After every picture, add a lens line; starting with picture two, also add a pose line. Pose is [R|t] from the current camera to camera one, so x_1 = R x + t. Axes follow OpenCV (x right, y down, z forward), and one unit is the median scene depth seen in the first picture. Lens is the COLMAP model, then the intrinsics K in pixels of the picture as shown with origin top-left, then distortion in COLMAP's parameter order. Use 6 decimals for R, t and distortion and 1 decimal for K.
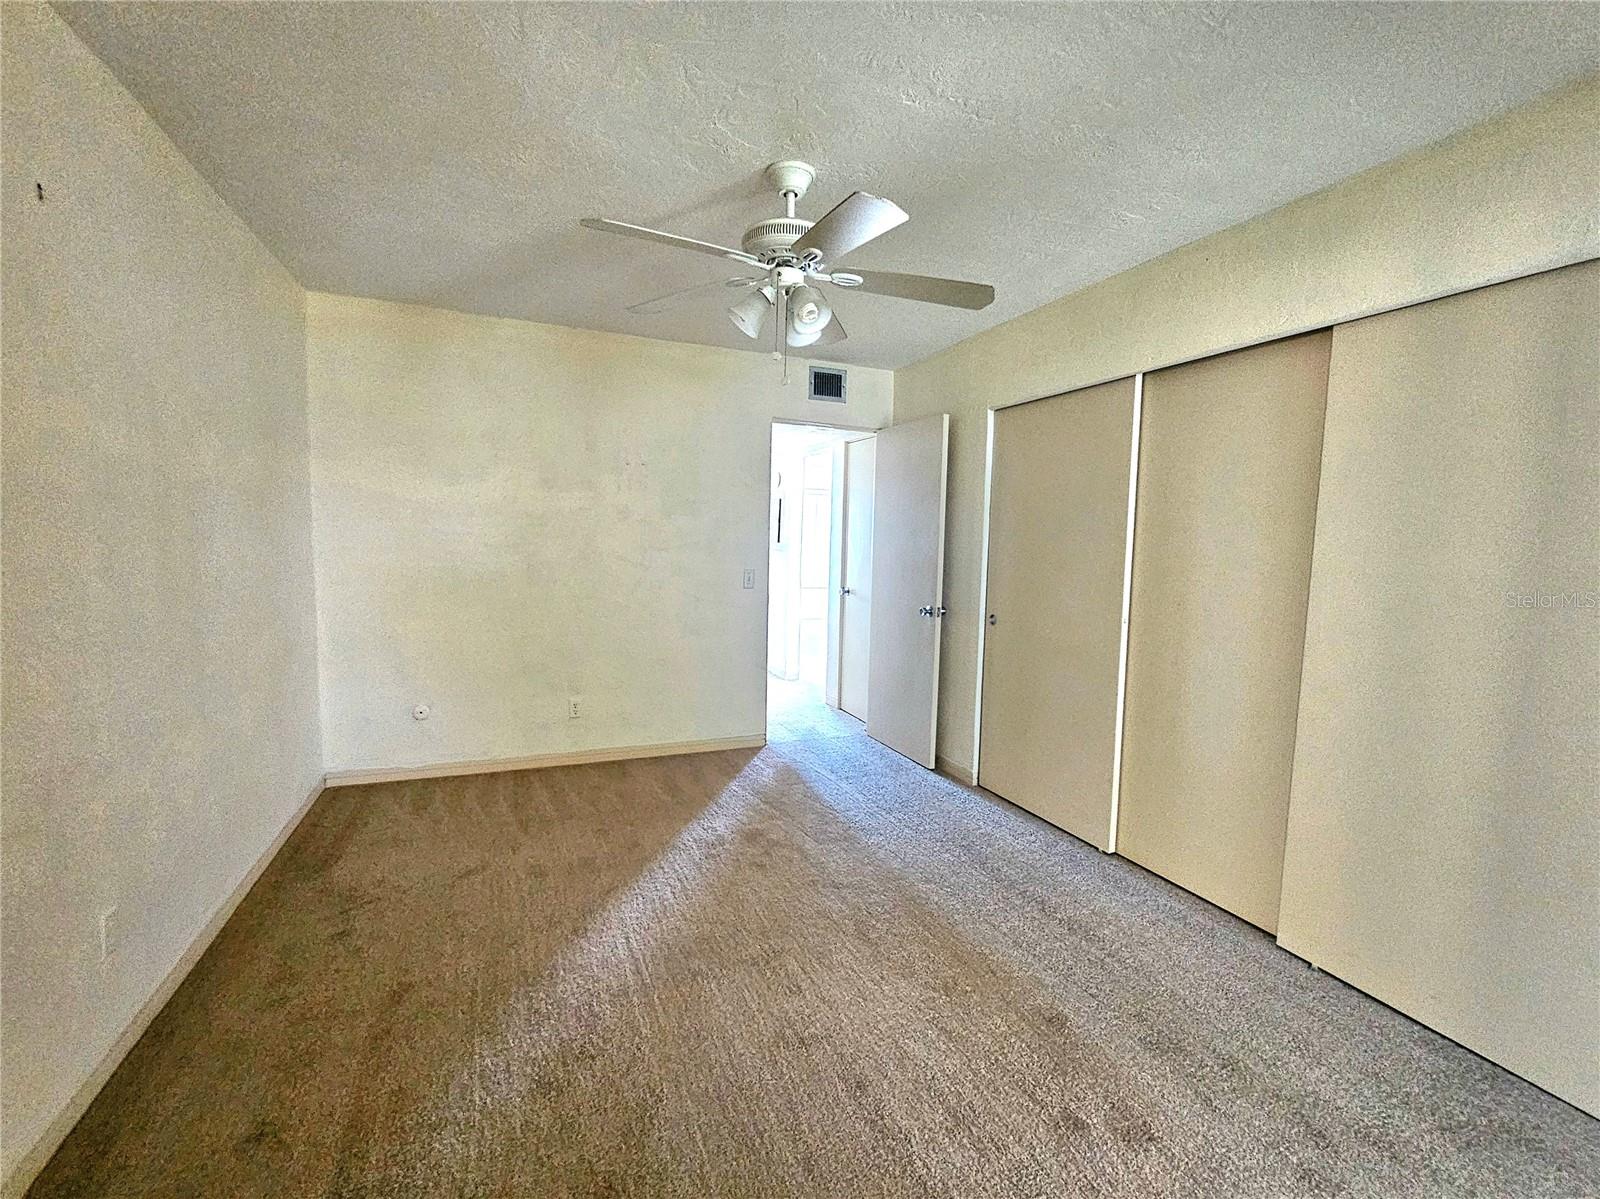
lens RADIAL K [[675.4, 0, 798.3], [0, 675.4, 610.7], [0, 0, 1]] dist [0.012923, -0.000151]
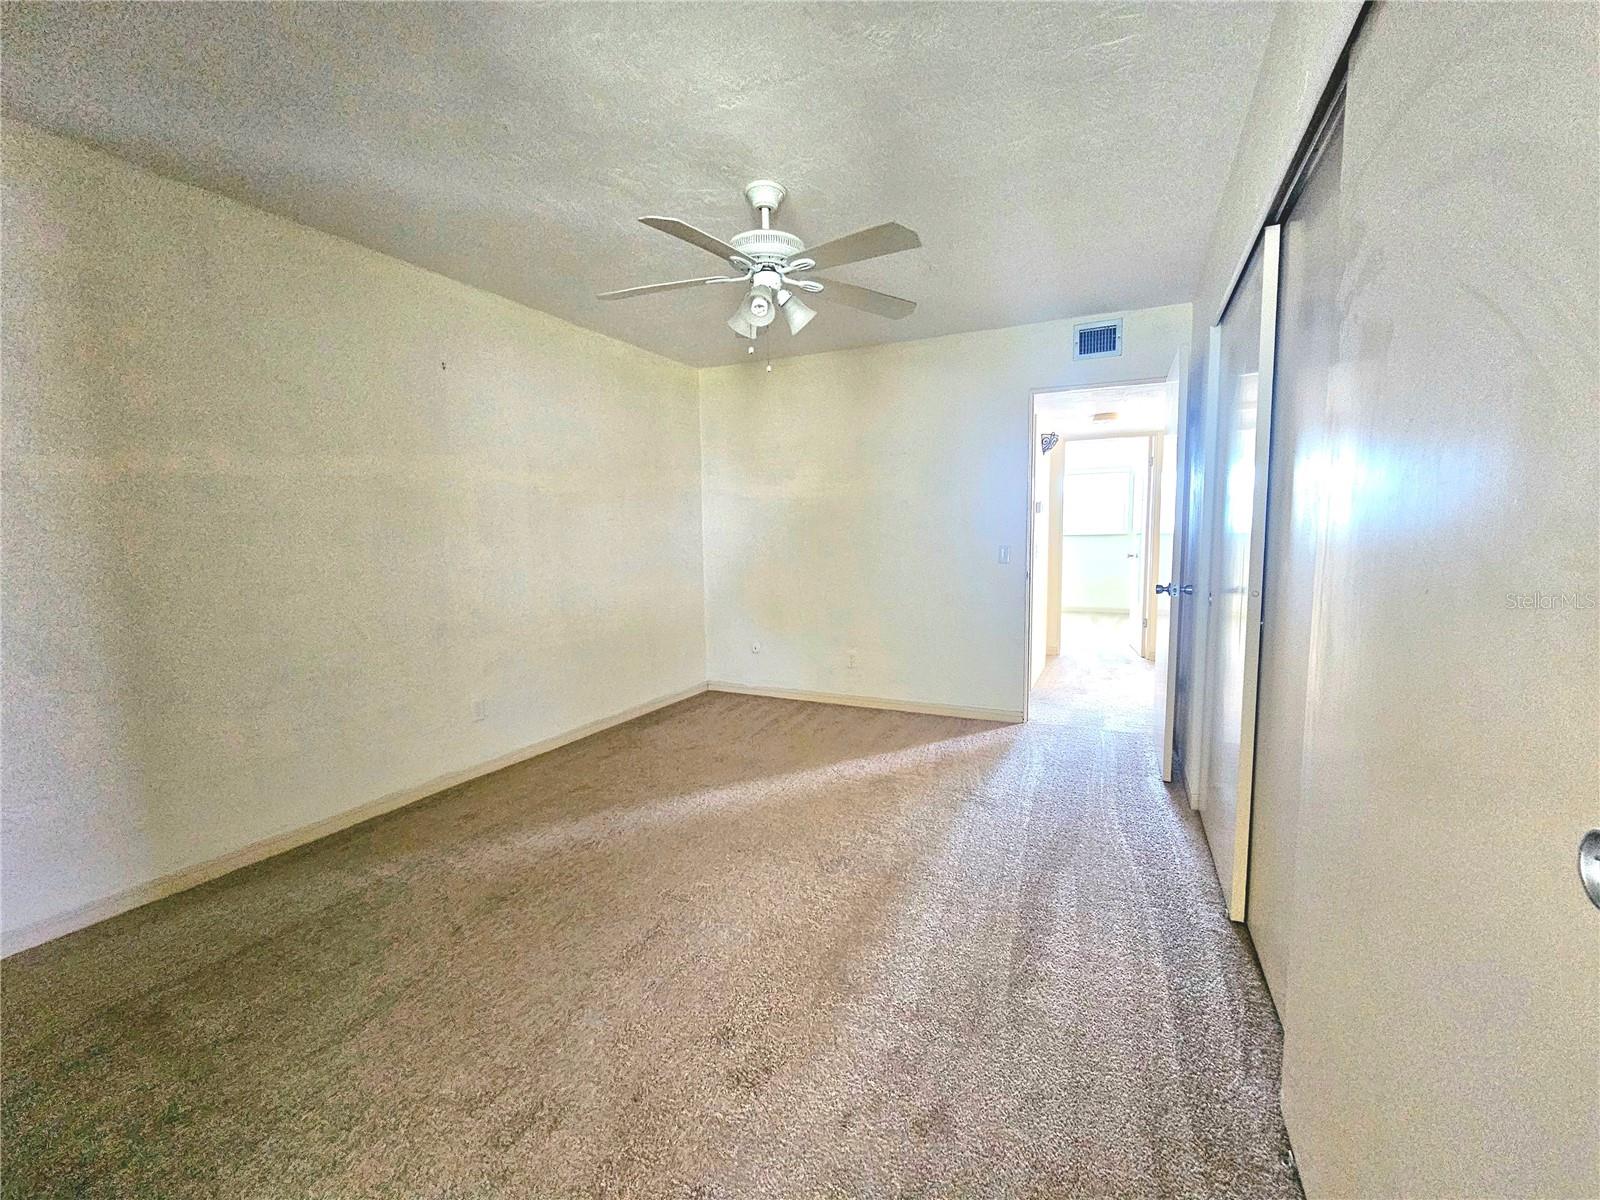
lens RADIAL K [[645.1, 0, 841.4], [0, 645.1, 600.6], [0, 0, 1]] dist [0.001046, -0.000009]
pose [[0.698021, 0.042154, -0.714835, 0.514016], [-0.047278, 0.998801, 0.012733, 0.026082], [0.714515, 0.024908, 0.699177, 0.180928]]
